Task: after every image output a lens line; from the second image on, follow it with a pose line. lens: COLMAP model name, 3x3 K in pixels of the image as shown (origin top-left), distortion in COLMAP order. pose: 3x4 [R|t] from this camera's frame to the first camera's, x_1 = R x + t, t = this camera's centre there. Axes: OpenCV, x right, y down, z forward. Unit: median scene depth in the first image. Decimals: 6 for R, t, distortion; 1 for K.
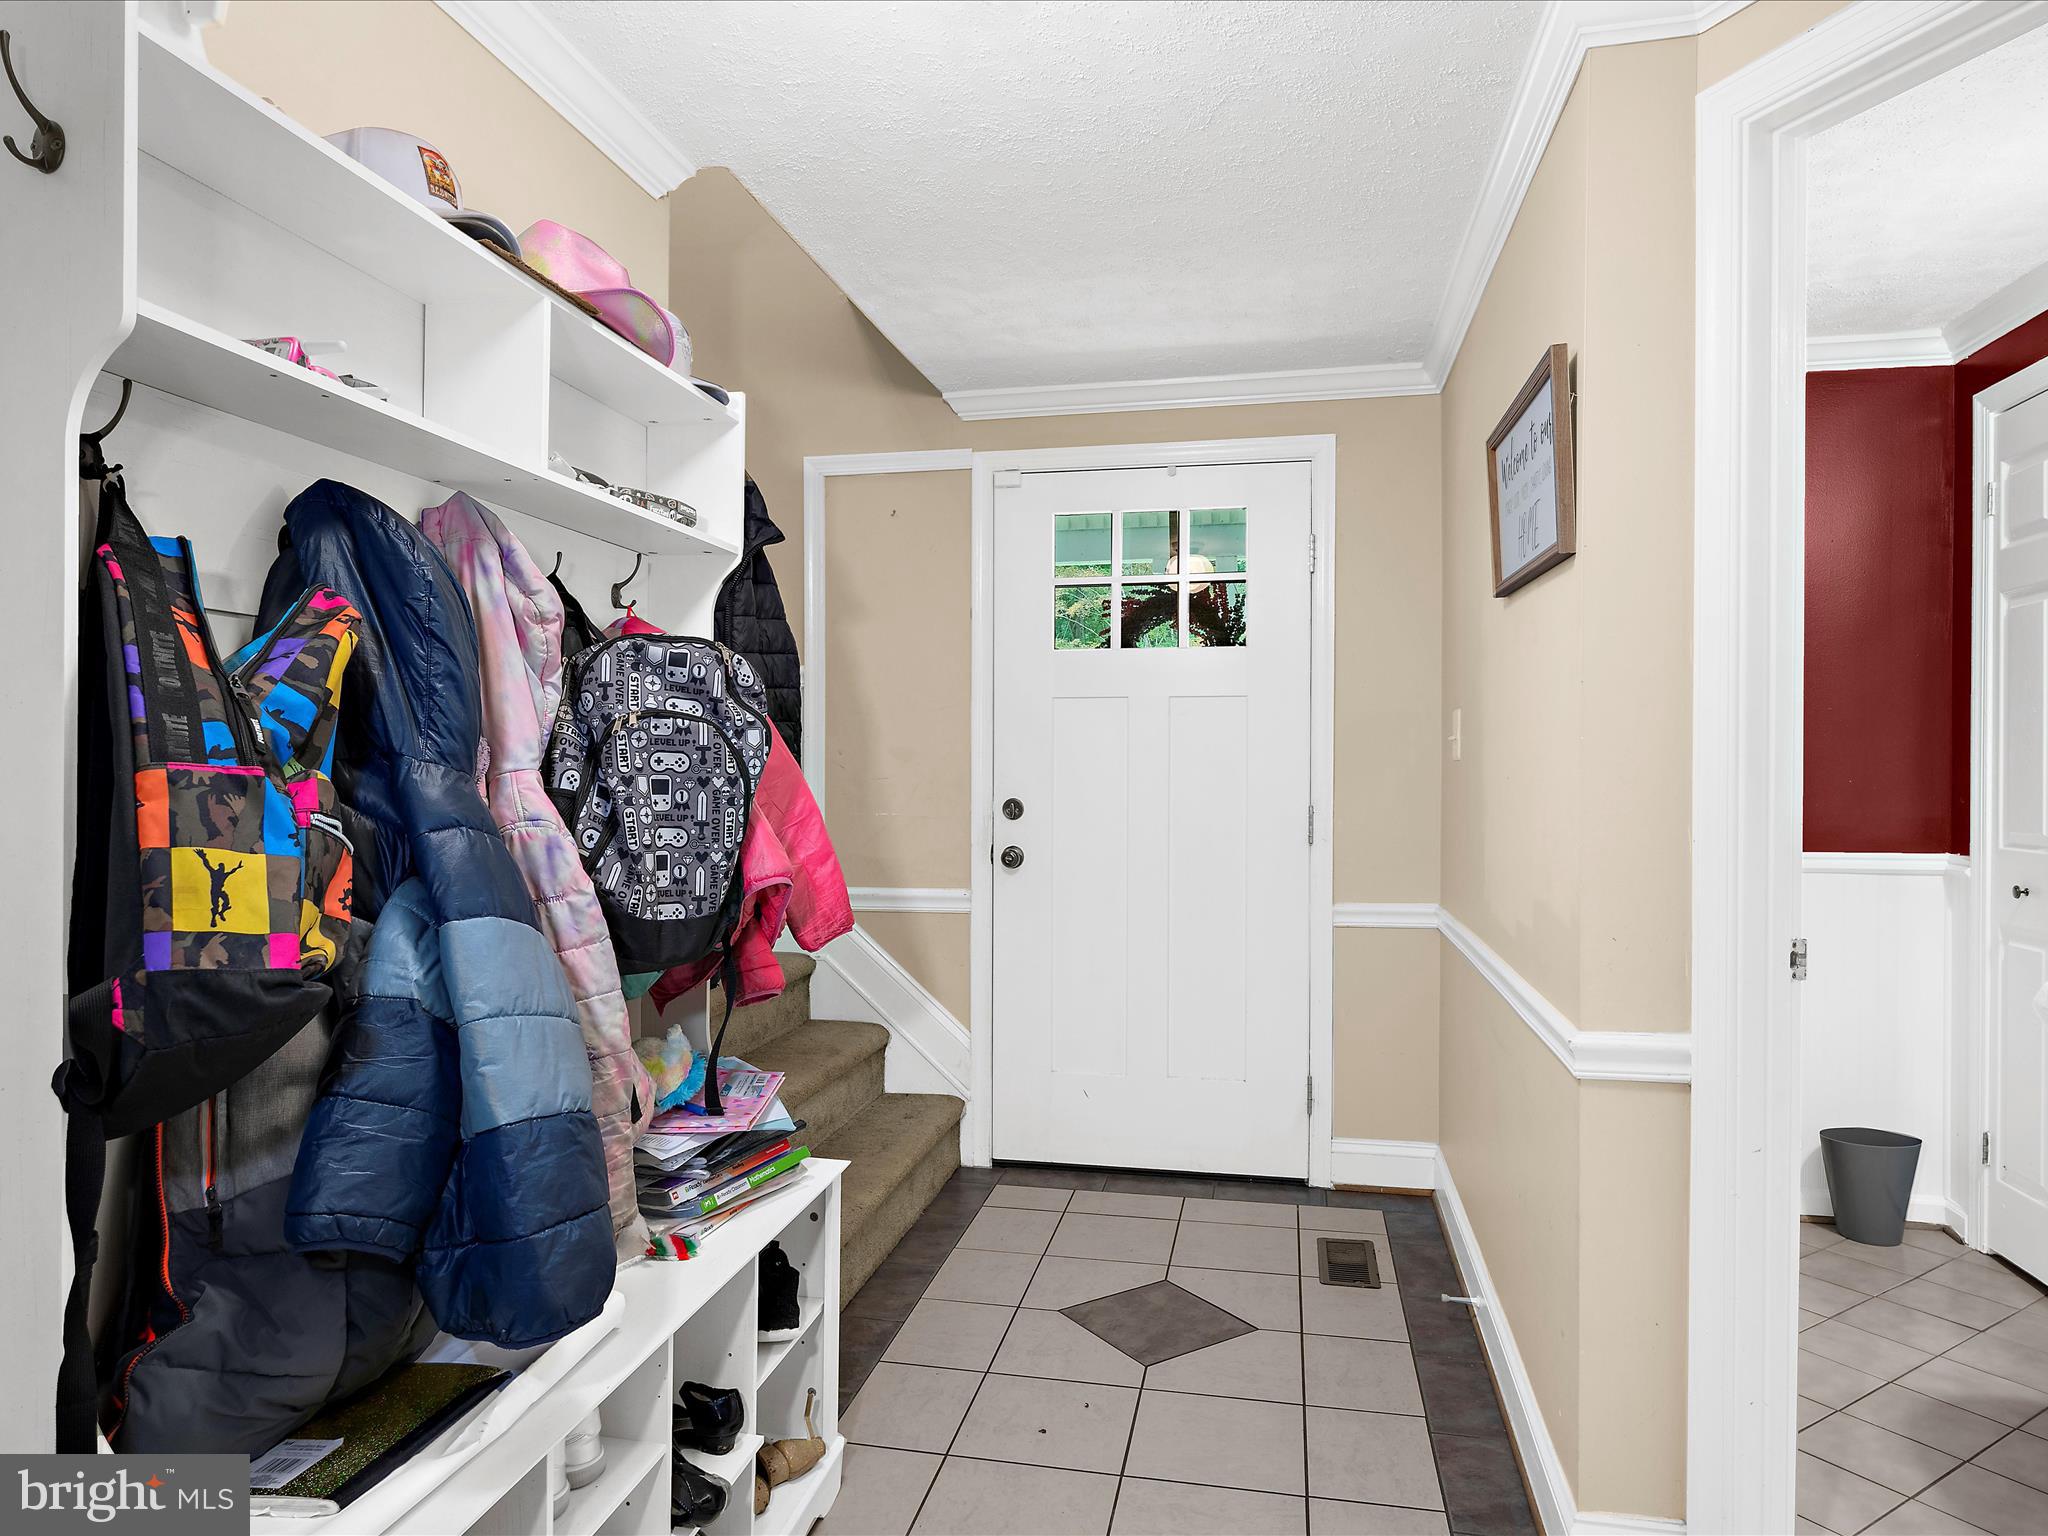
lens RADIAL K [[1273.9, 0, 1024.8], [0, 1273.9, 777.1], [0, 0, 1]] dist [-0.001220, -0.000511]
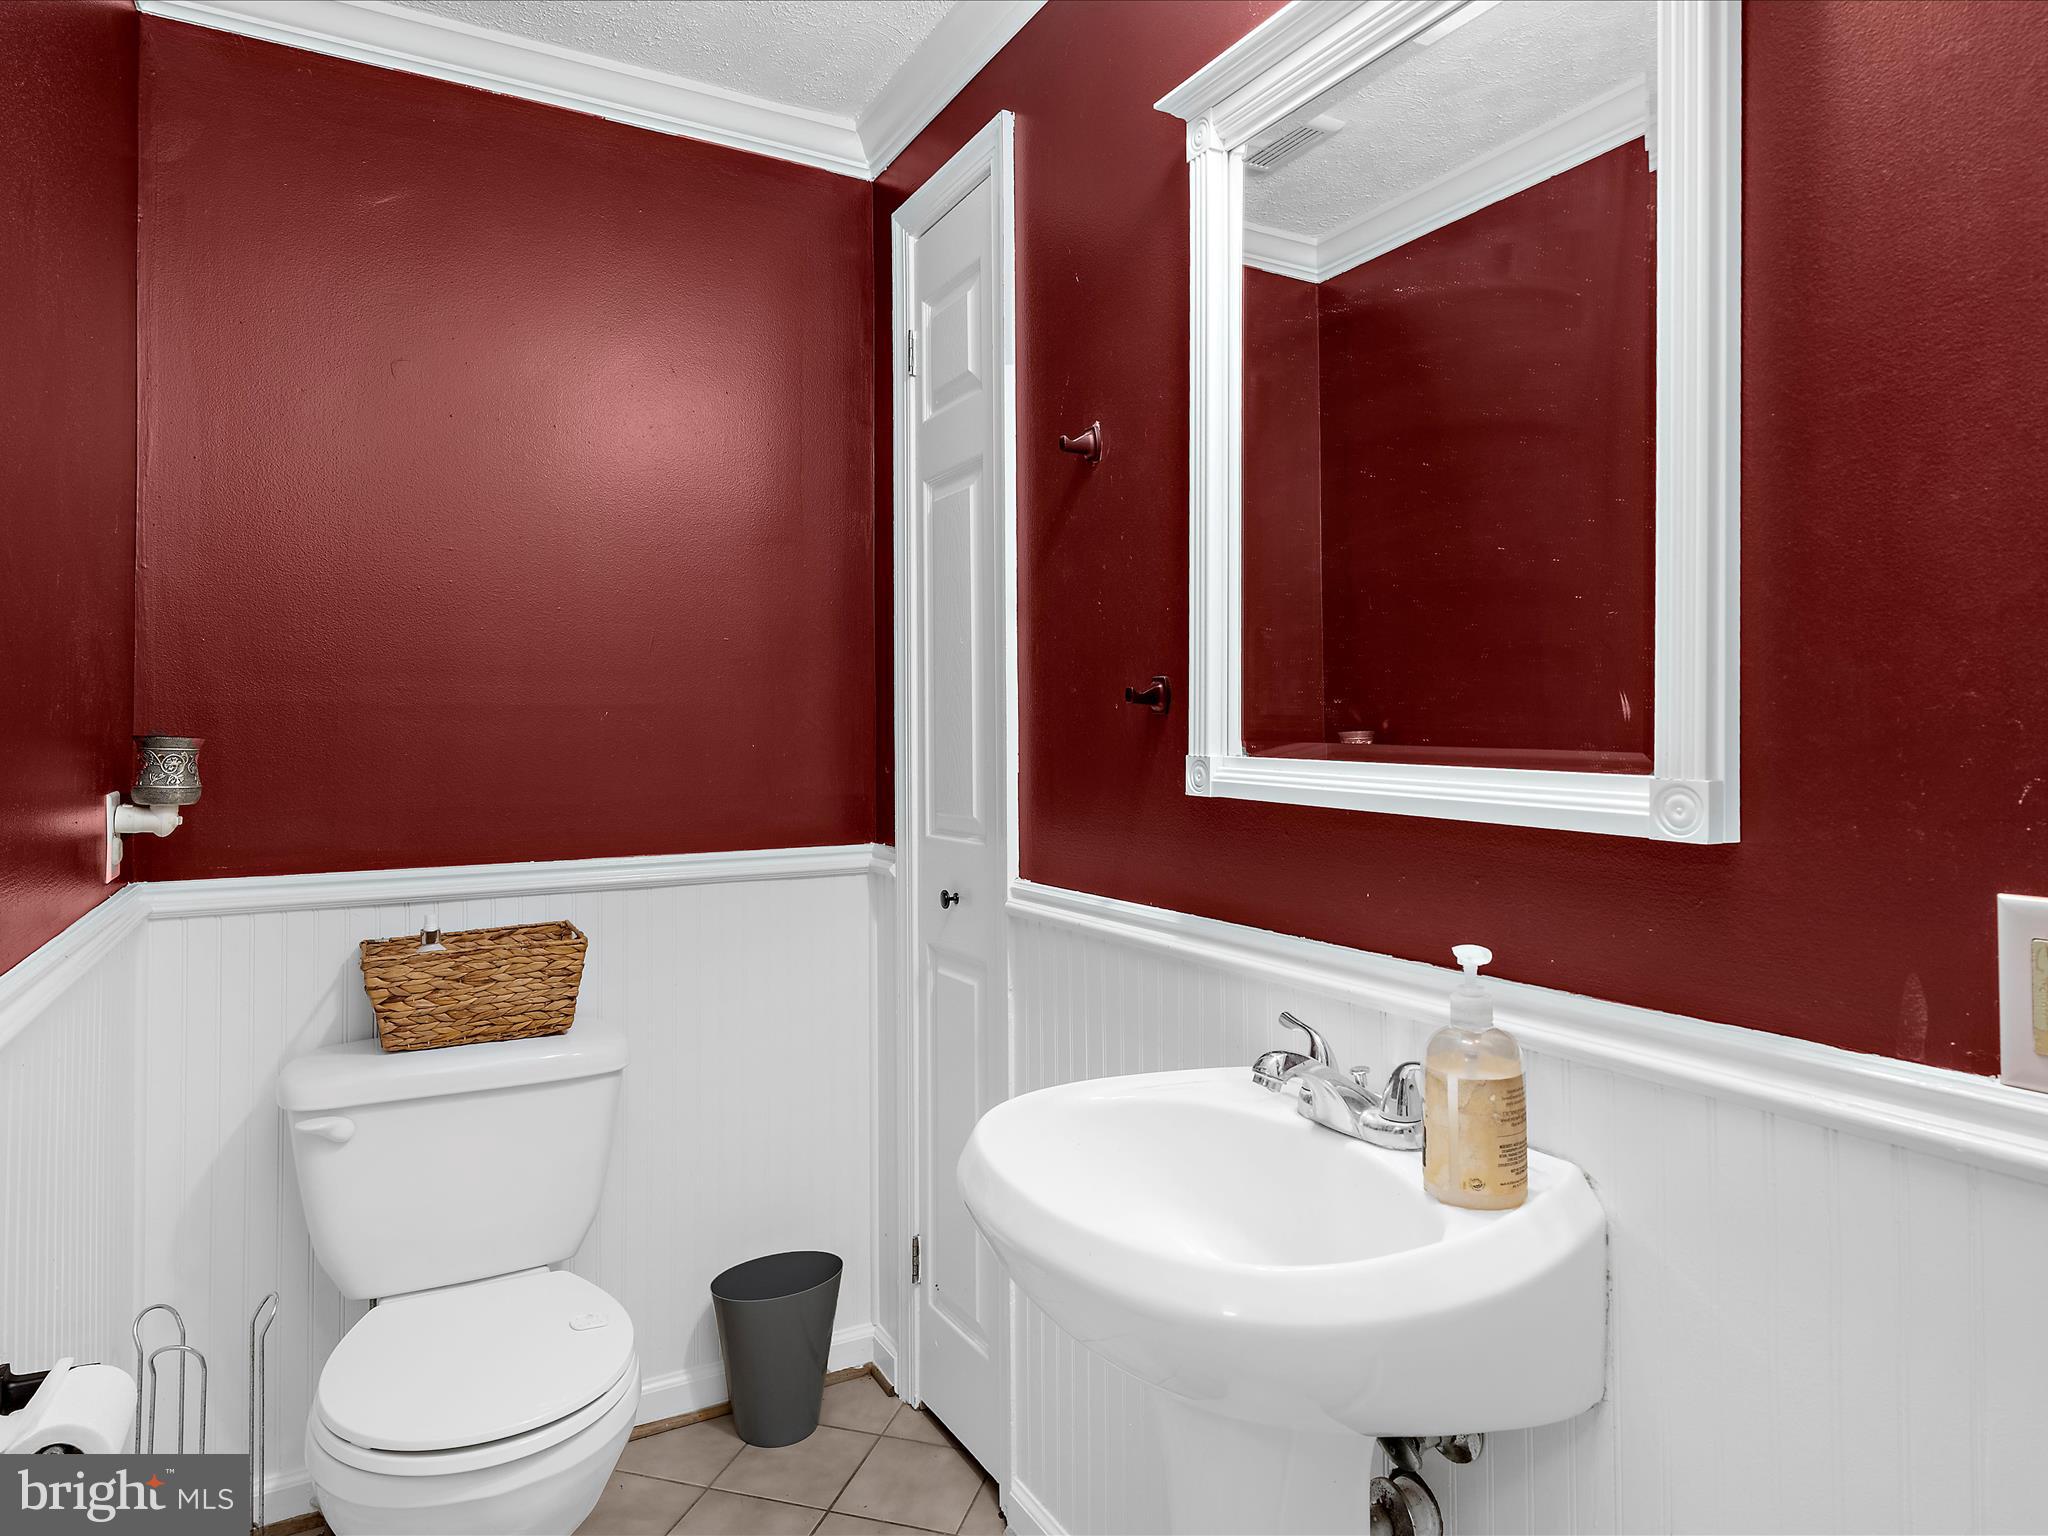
lens RADIAL K [[1273.9, 0, 1023.0], [0, 1273.9, 760.3], [0, 0, 1]] dist [-0.001220, -0.000511]
pose [[0.754600, -0.008739, 0.656127, 0.328979], [0.011918, 0.999929, -0.000388, 0.013975], [-0.656077, 0.008113, 0.754650, 0.413051]]
